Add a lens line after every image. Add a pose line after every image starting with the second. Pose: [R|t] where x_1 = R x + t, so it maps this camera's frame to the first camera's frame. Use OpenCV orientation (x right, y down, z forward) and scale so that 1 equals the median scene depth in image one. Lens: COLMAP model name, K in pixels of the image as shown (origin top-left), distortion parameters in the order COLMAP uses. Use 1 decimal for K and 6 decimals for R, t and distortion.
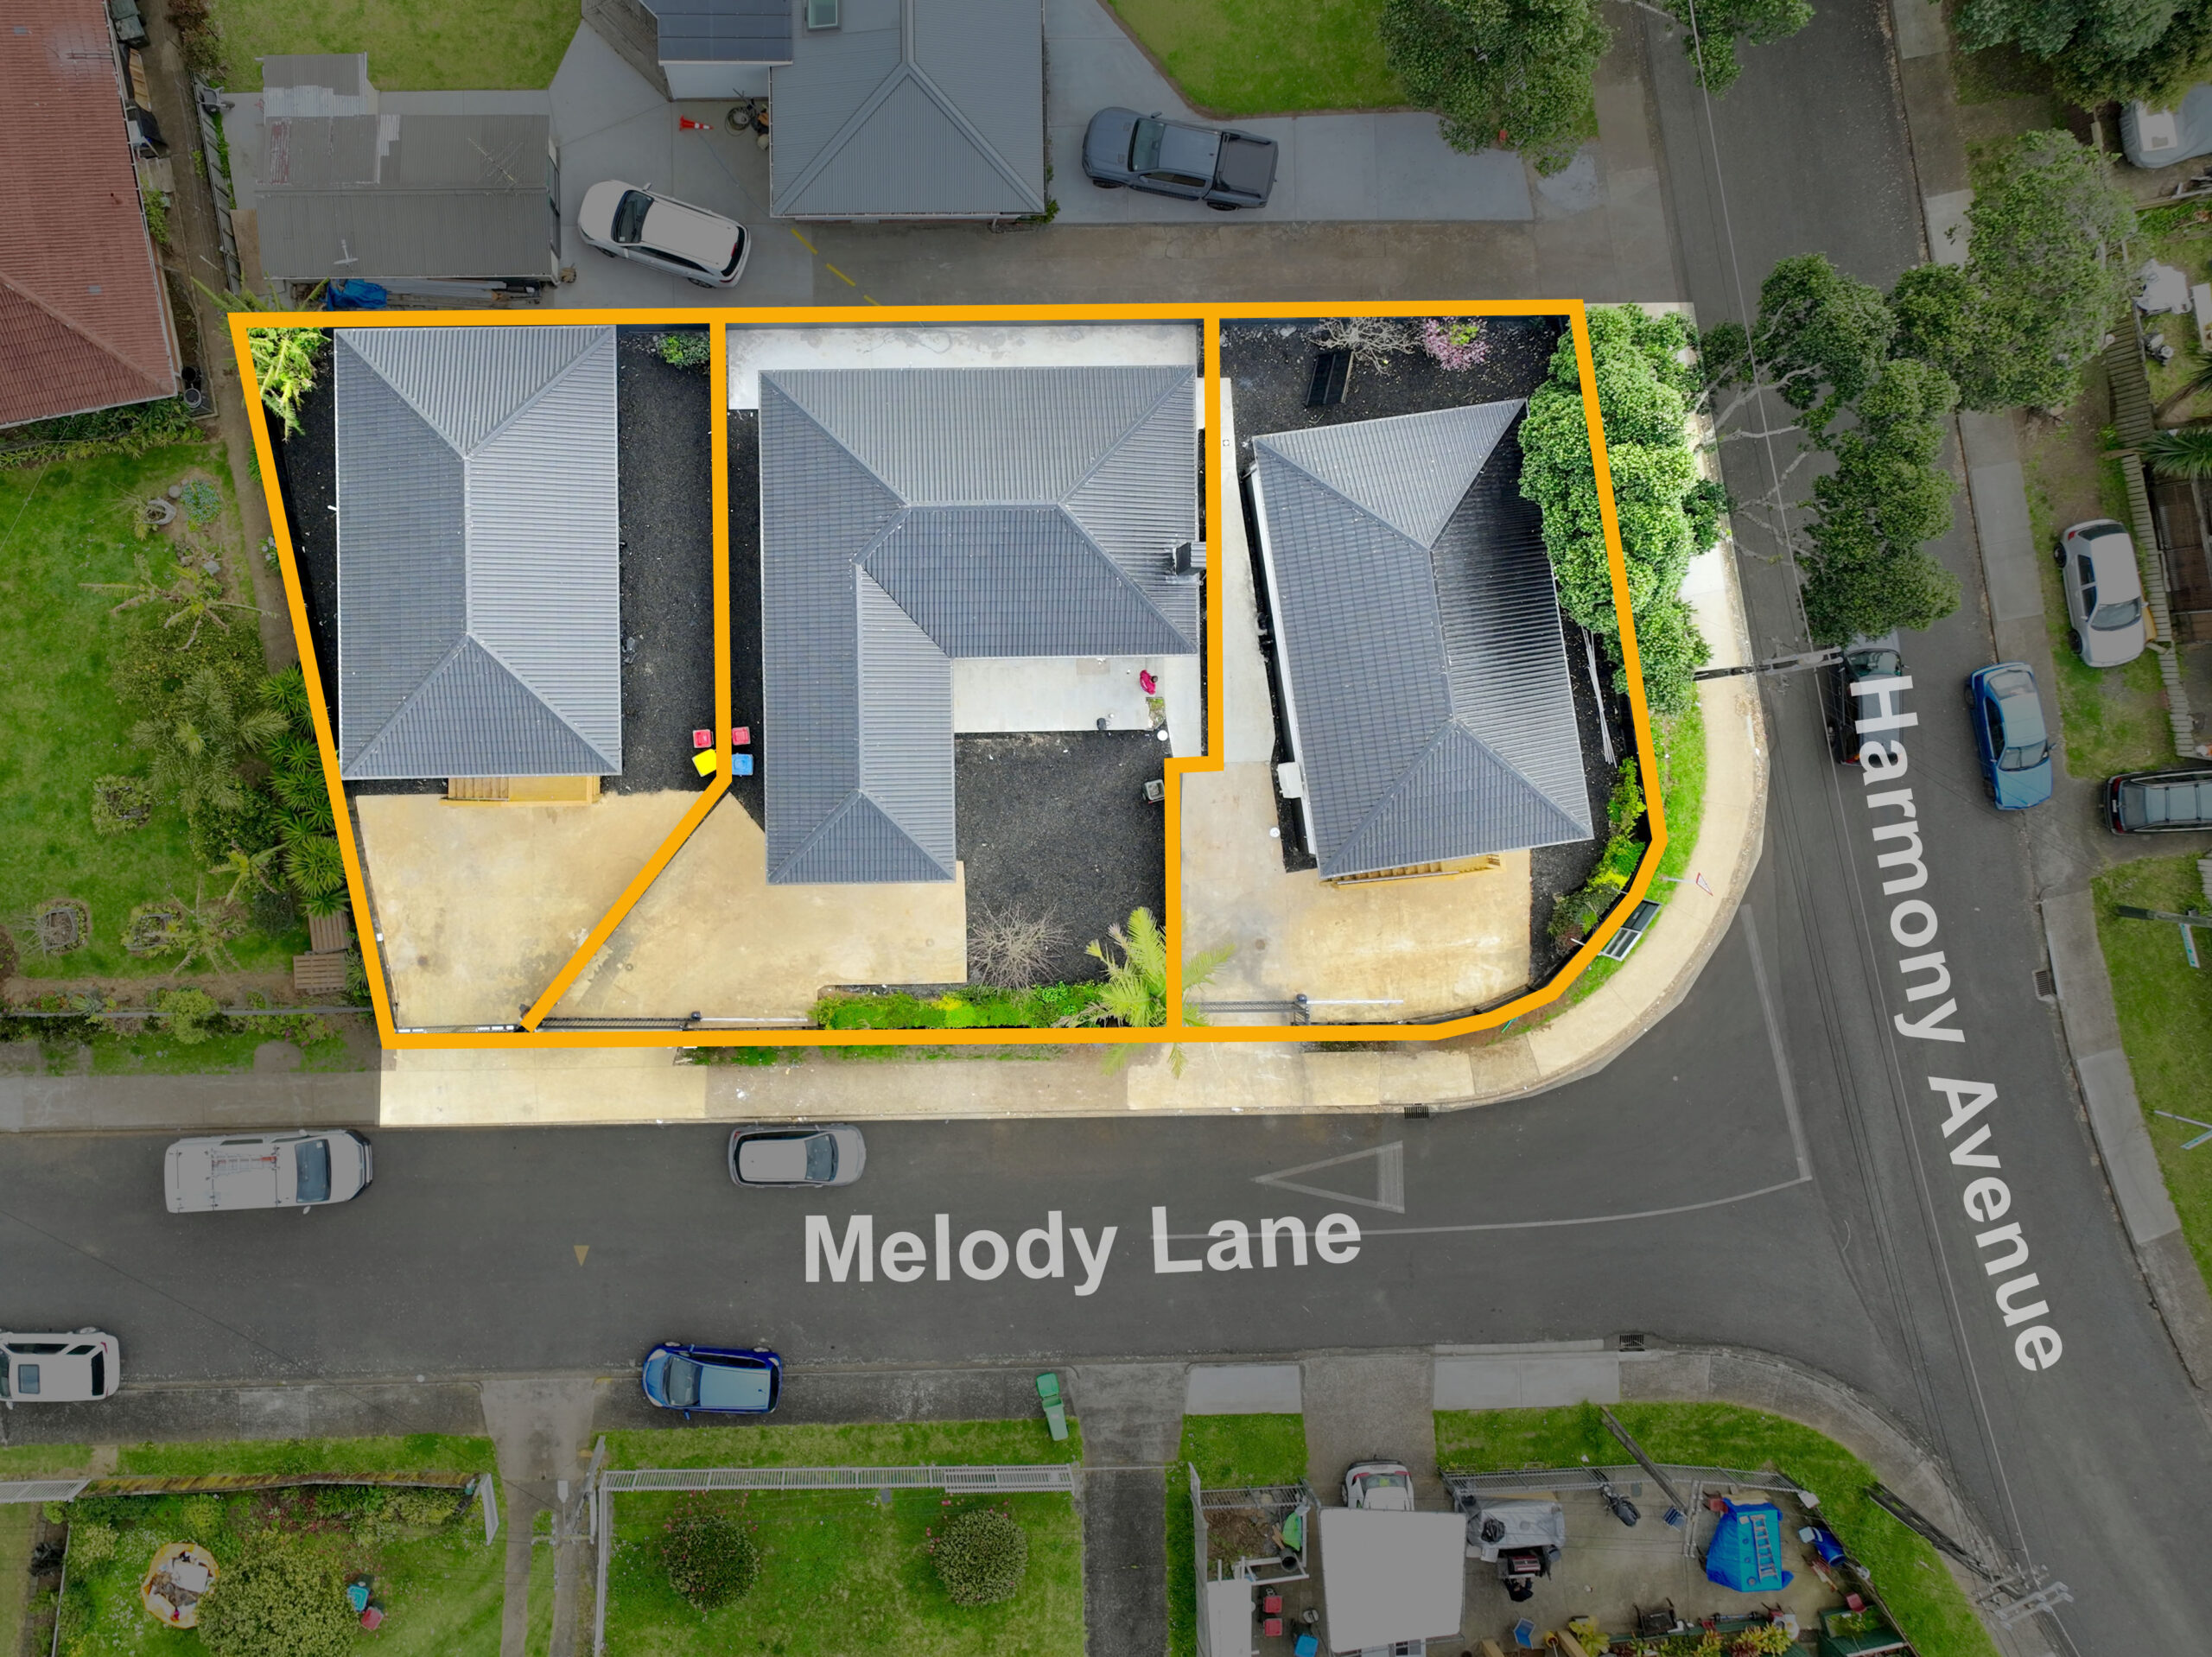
lens RADIAL K [[1559.2, 0, 1106.0], [0, 1559.2, 828.5], [0, 0, 1]] dist [-0.010381, 0.026413]
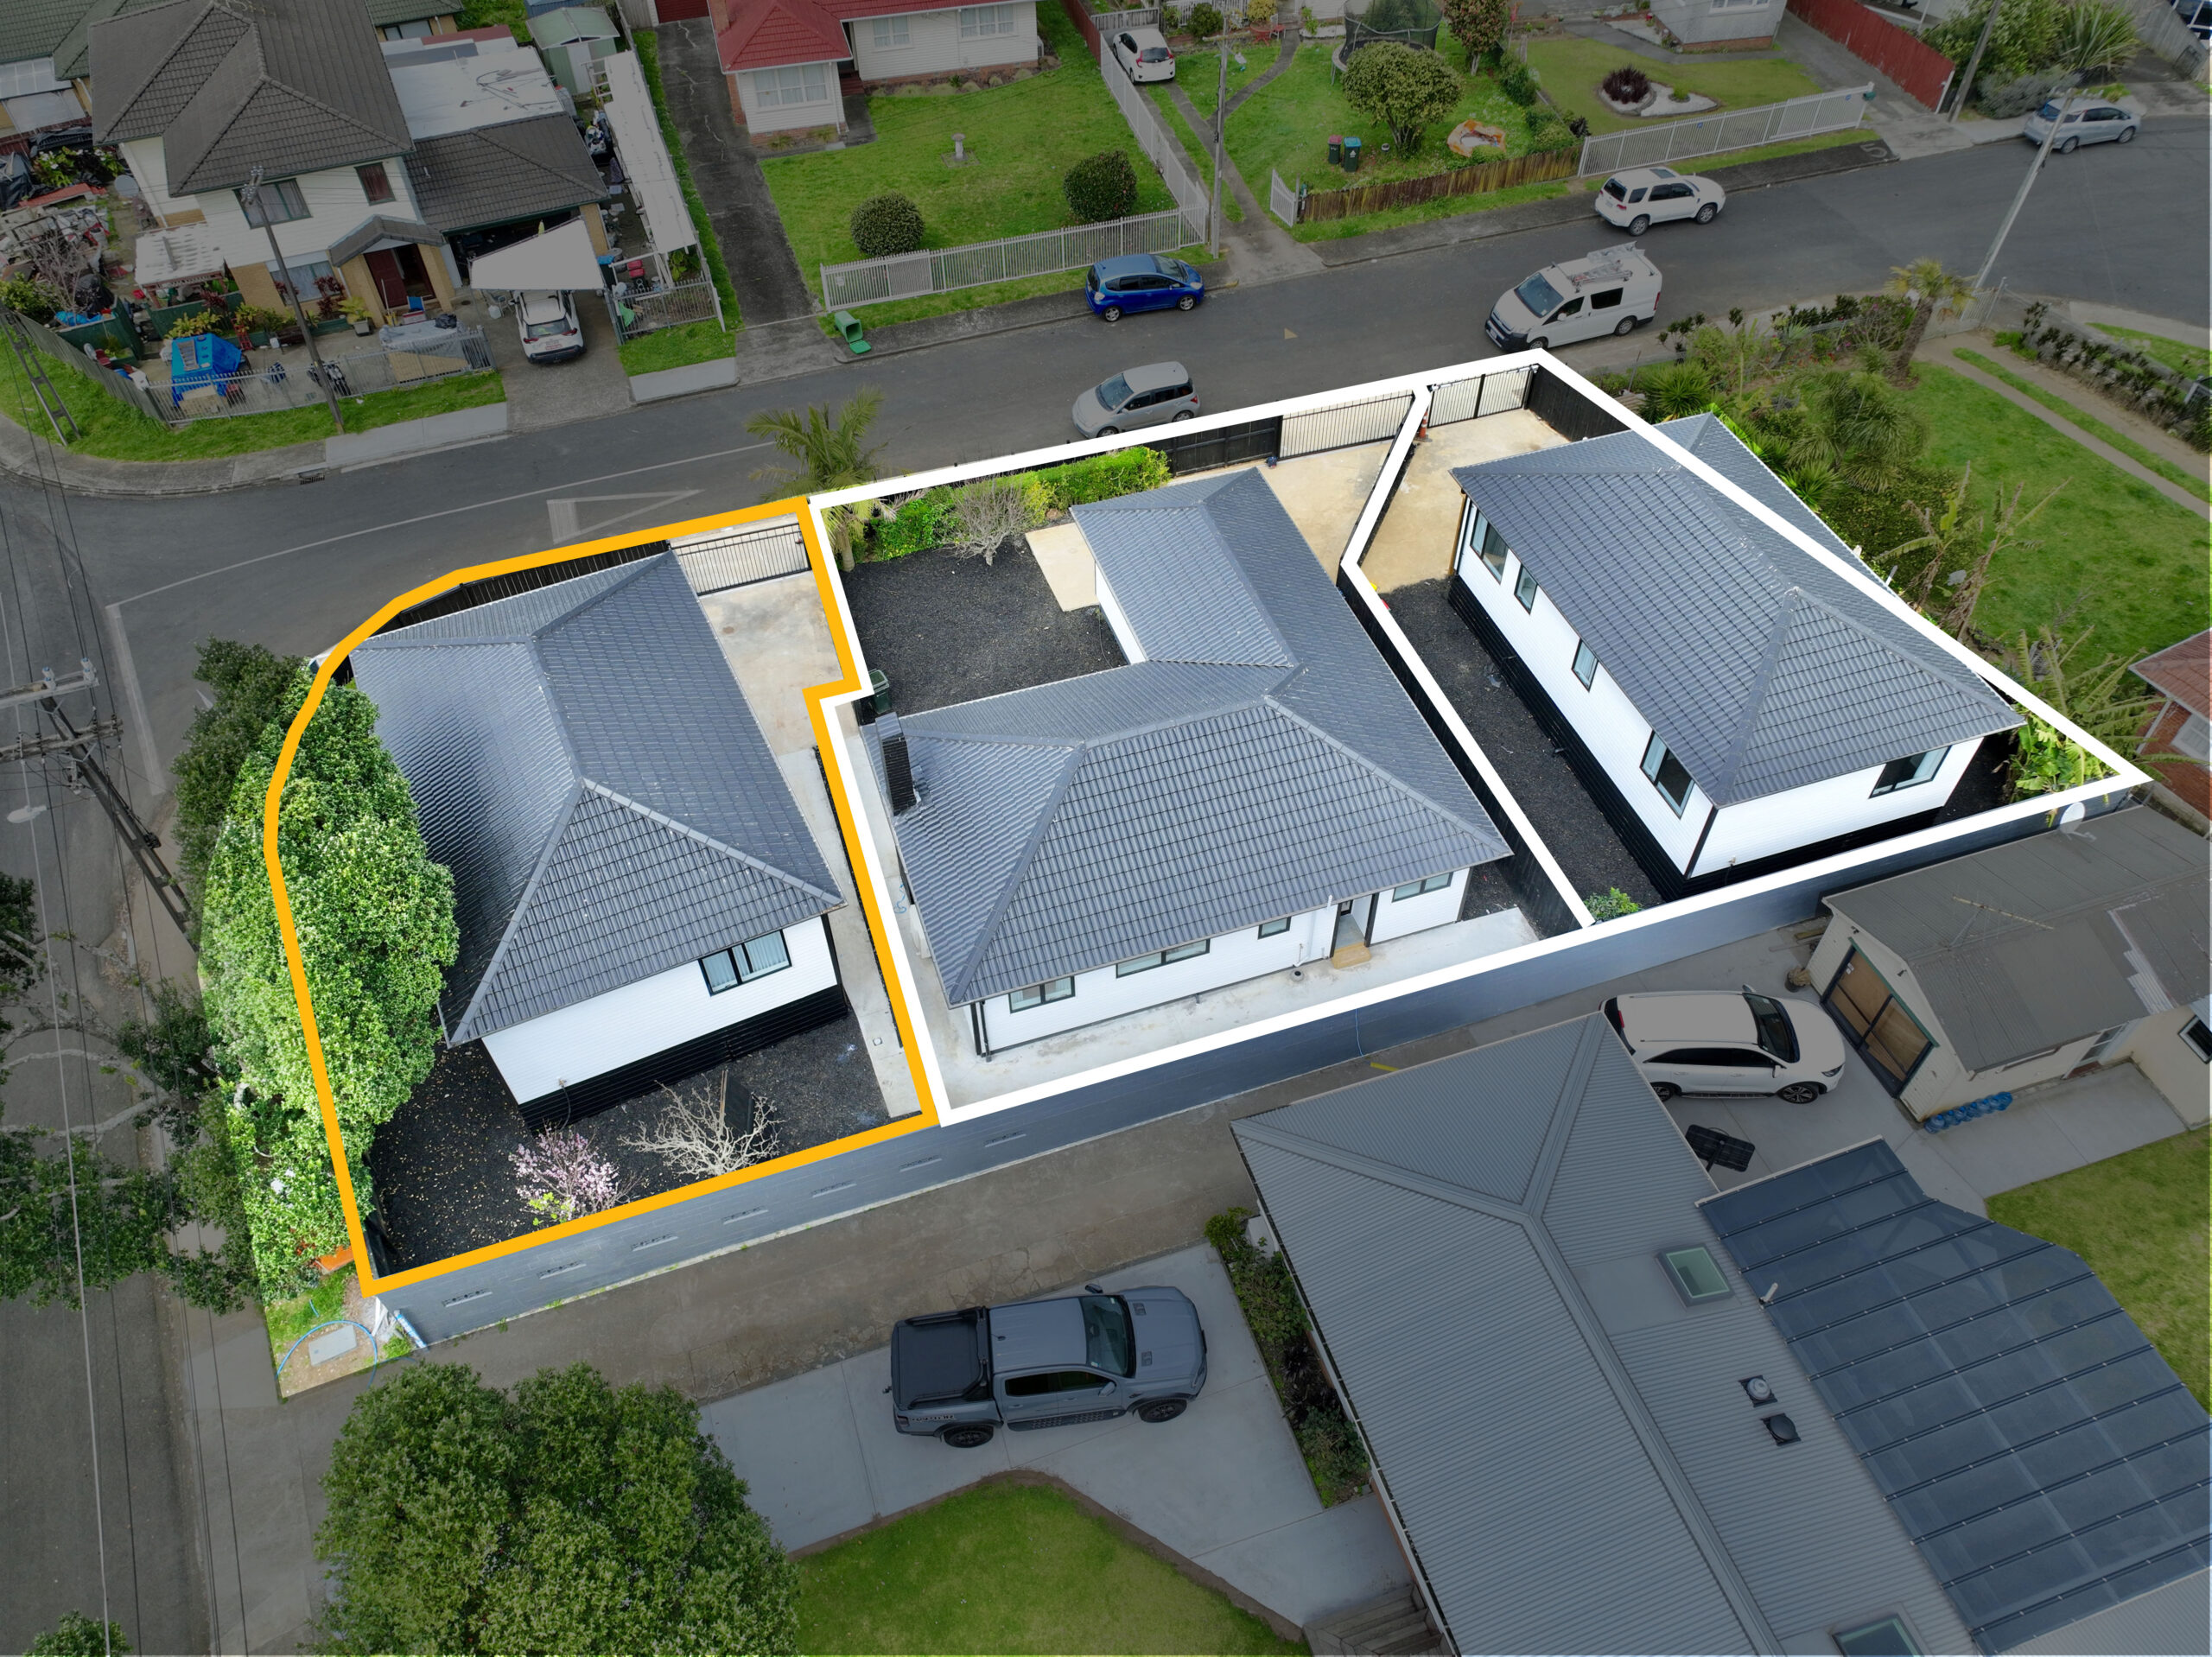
lens RADIAL K [[1559.2, 0, 1106.0], [0, 1559.2, 828.5], [0, 0, 1]] dist [-0.010381, 0.026413]
pose [[-0.952932, 0.226493, -0.201547, 0.098592], [-0.303166, -0.704735, 0.641435, -0.672248], [0.003243, 0.672346, 0.740230, 0.400775]]
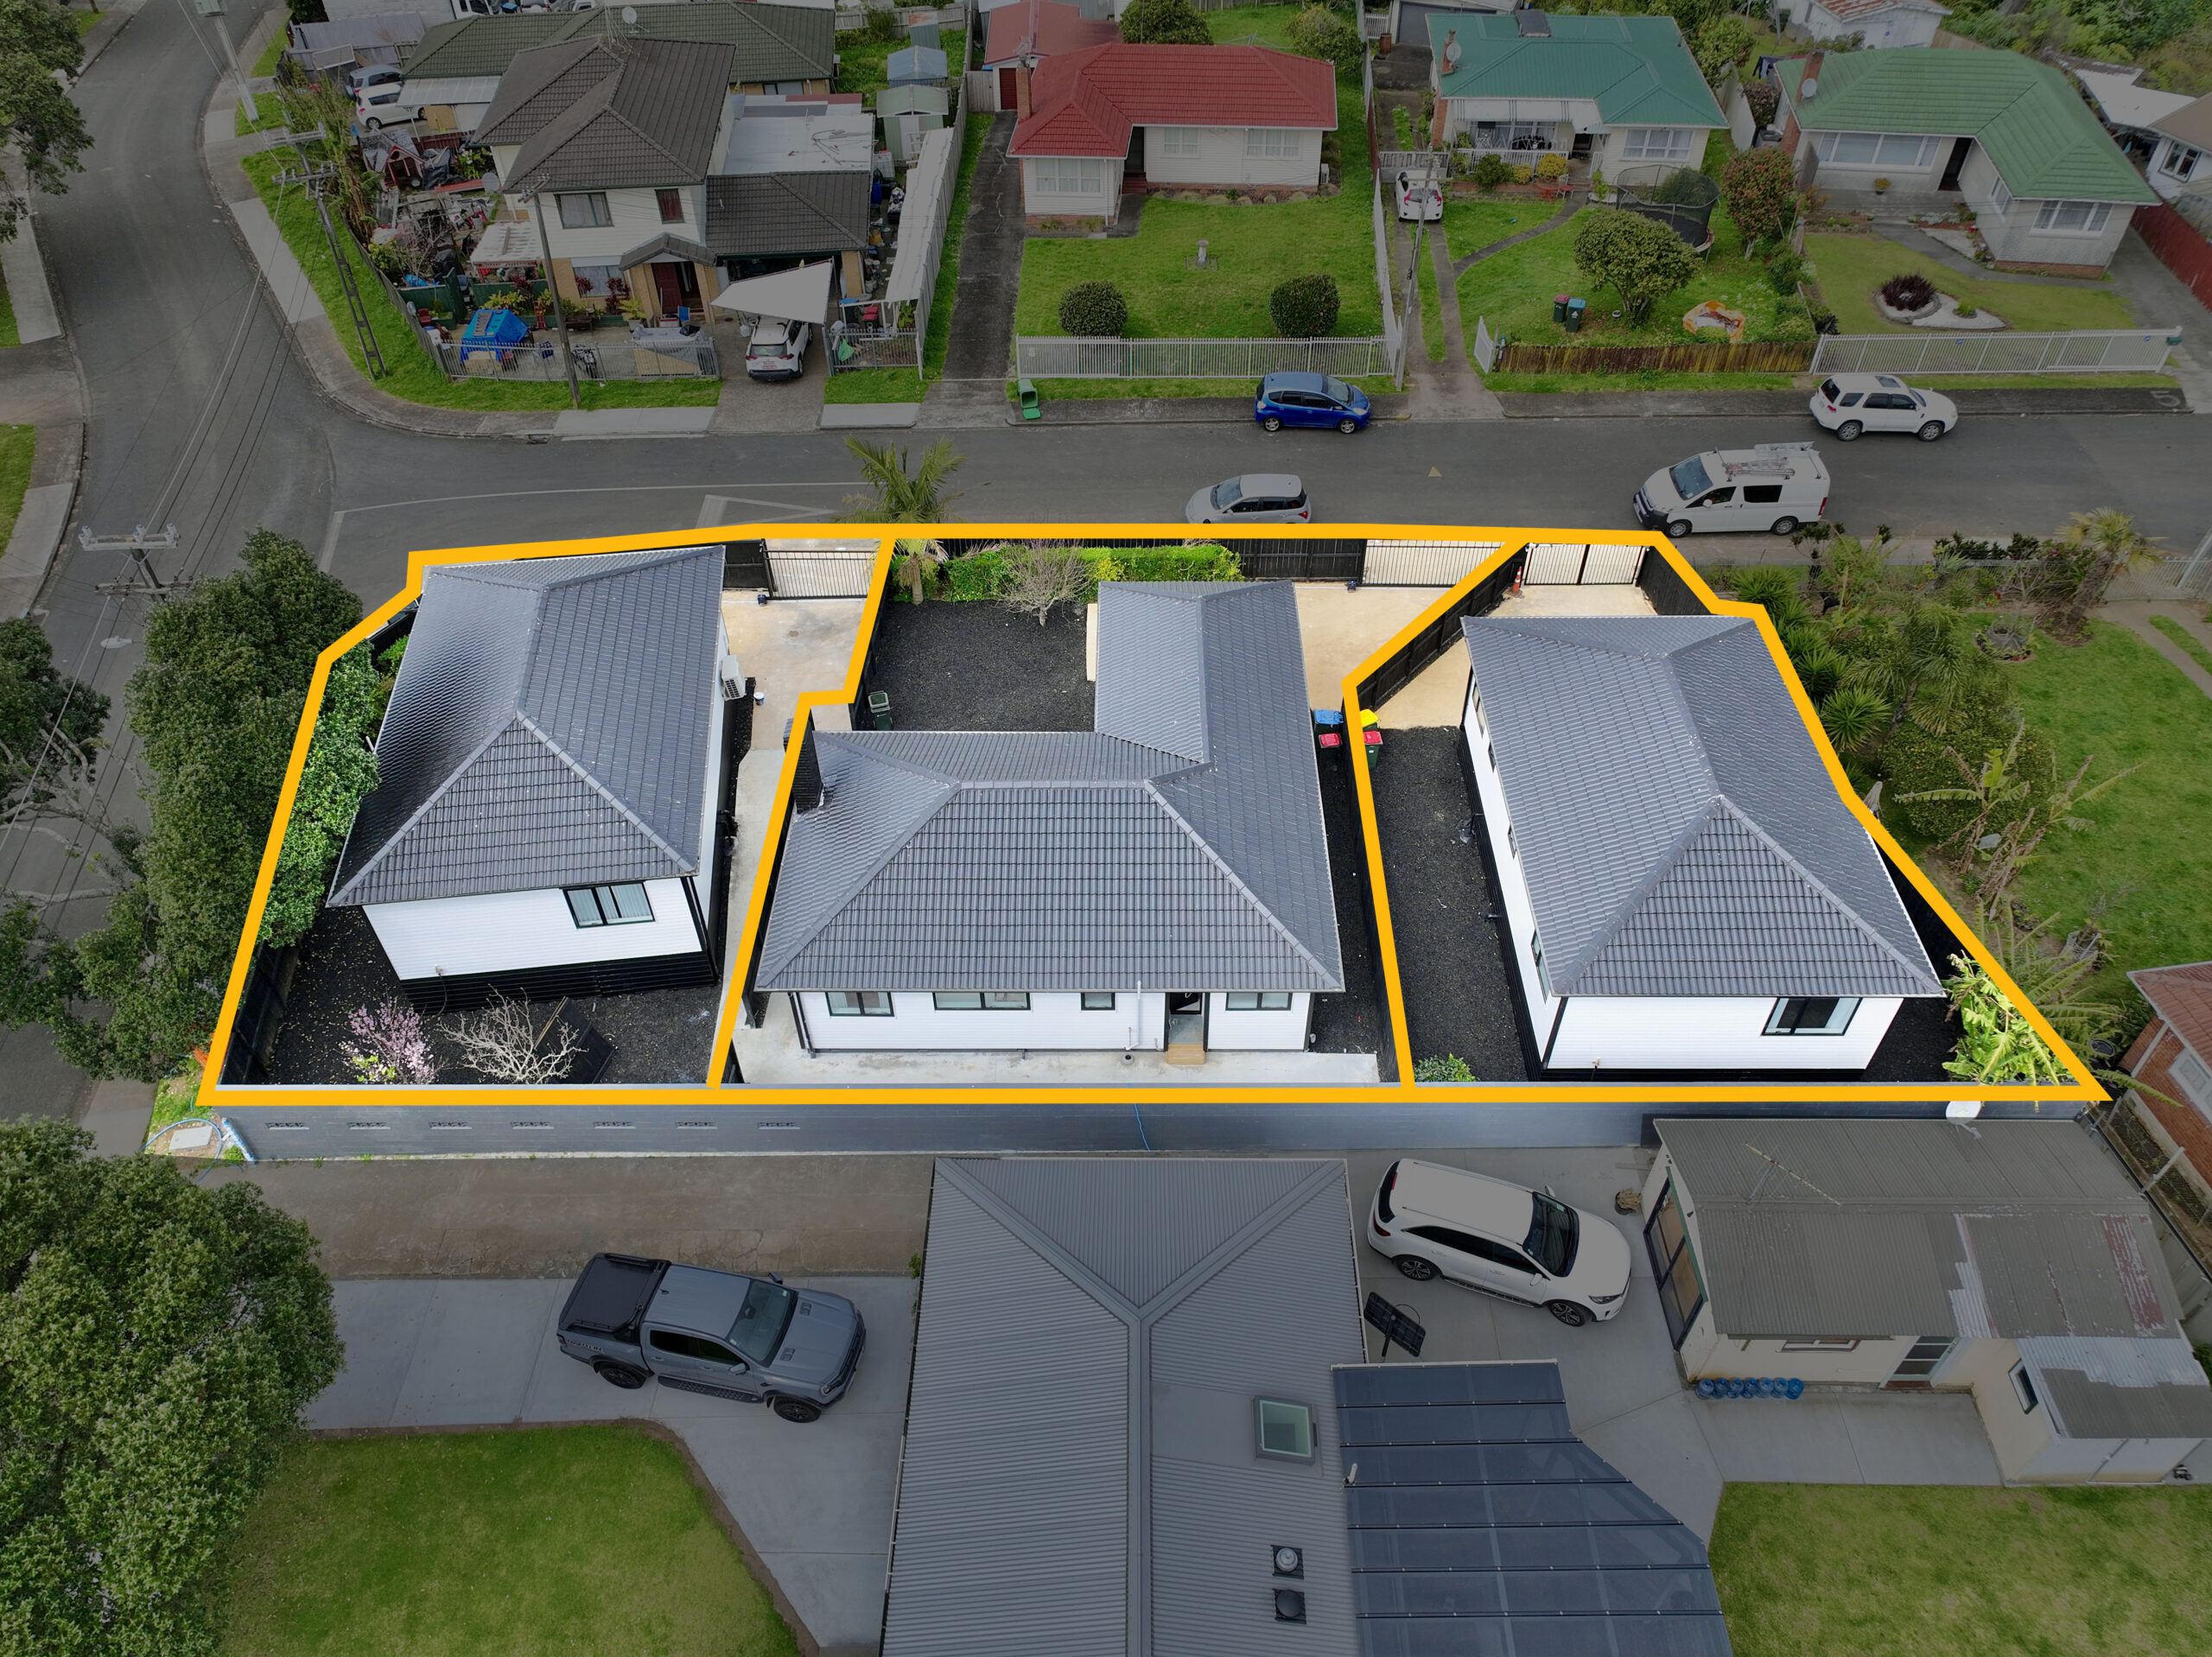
lens RADIAL K [[1559.2, 0, 1106.0], [0, 1559.2, 828.5], [0, 0, 1]] dist [-0.010381, 0.026413]
pose [[-0.999777, -0.016209, 0.013555, -0.117287], [0.021003, -0.692400, 0.721208, -0.734904], [-0.002304, 0.721332, 0.692586, 0.399926]]
